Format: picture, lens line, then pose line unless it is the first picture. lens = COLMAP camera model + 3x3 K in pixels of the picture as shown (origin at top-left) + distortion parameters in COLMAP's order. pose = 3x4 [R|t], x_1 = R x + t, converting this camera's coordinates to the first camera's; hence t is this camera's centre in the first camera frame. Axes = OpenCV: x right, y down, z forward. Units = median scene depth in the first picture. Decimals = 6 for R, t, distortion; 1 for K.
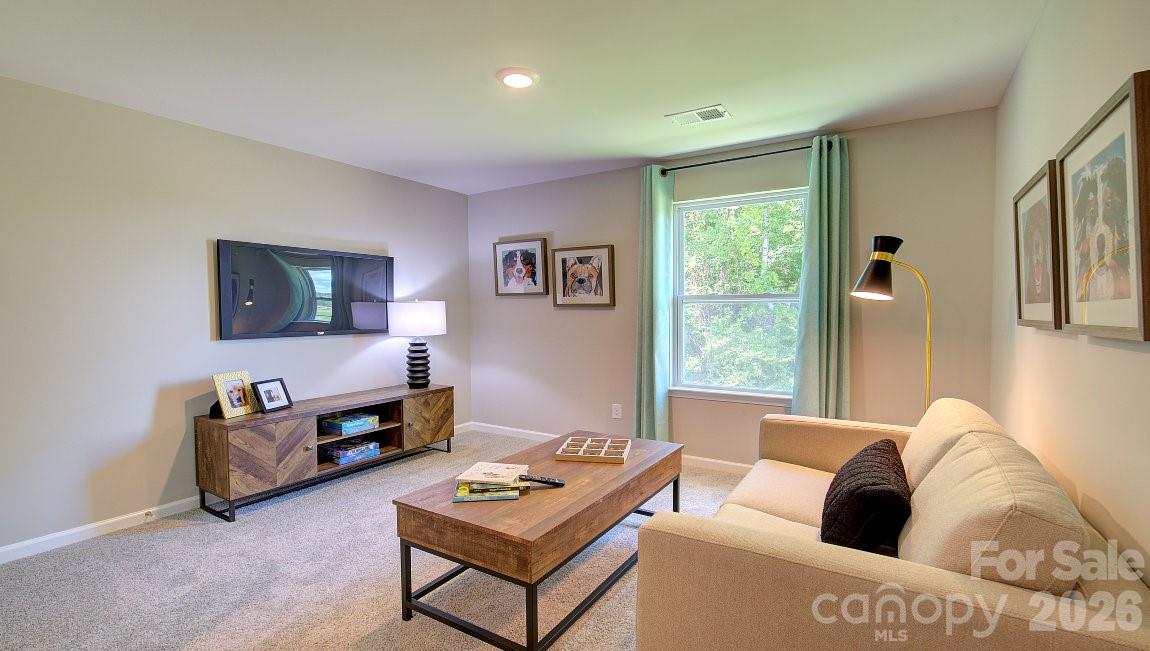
lens RADIAL K [[515.1, 0, 575.1], [0, 515.1, 316.3], [0, 0, 1]] dist [-0.002691, 0.000010]
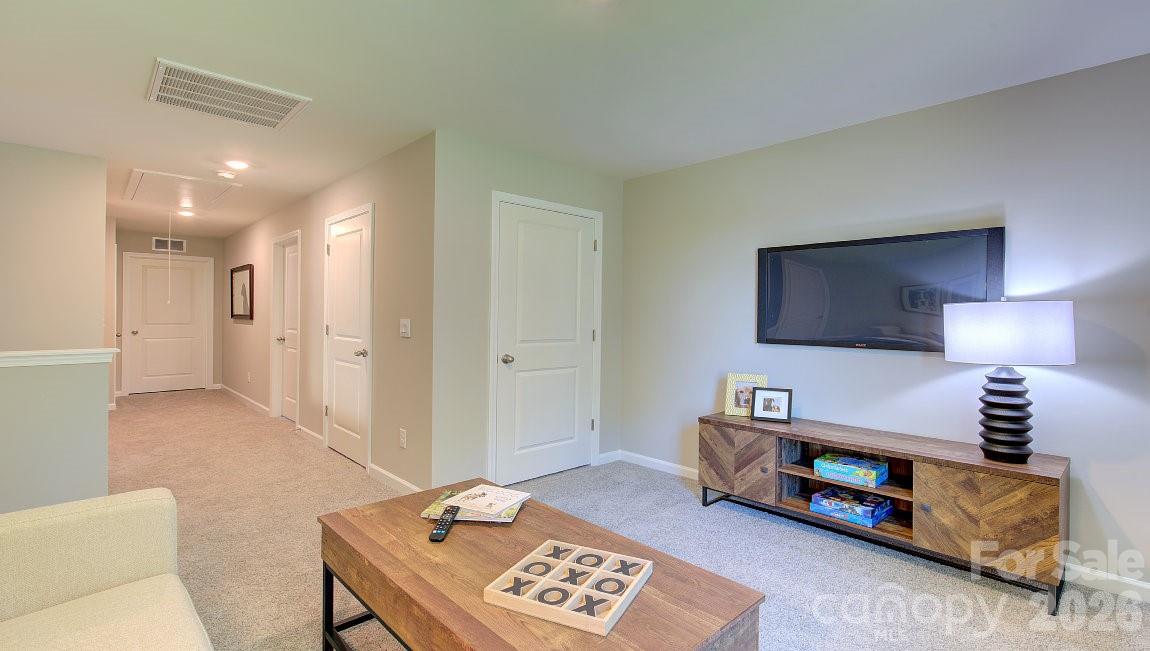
lens RADIAL K [[515.1, 0, 571.4], [0, 515.1, 318.6], [0, 0, 1]] dist [-0.002691, 0.000010]
pose [[-0.233814, 0.007394, -0.972253, 0.378936], [-0.022806, 0.999654, 0.013087, -0.008605], [0.972014, 0.025233, -0.233564, 0.777519]]
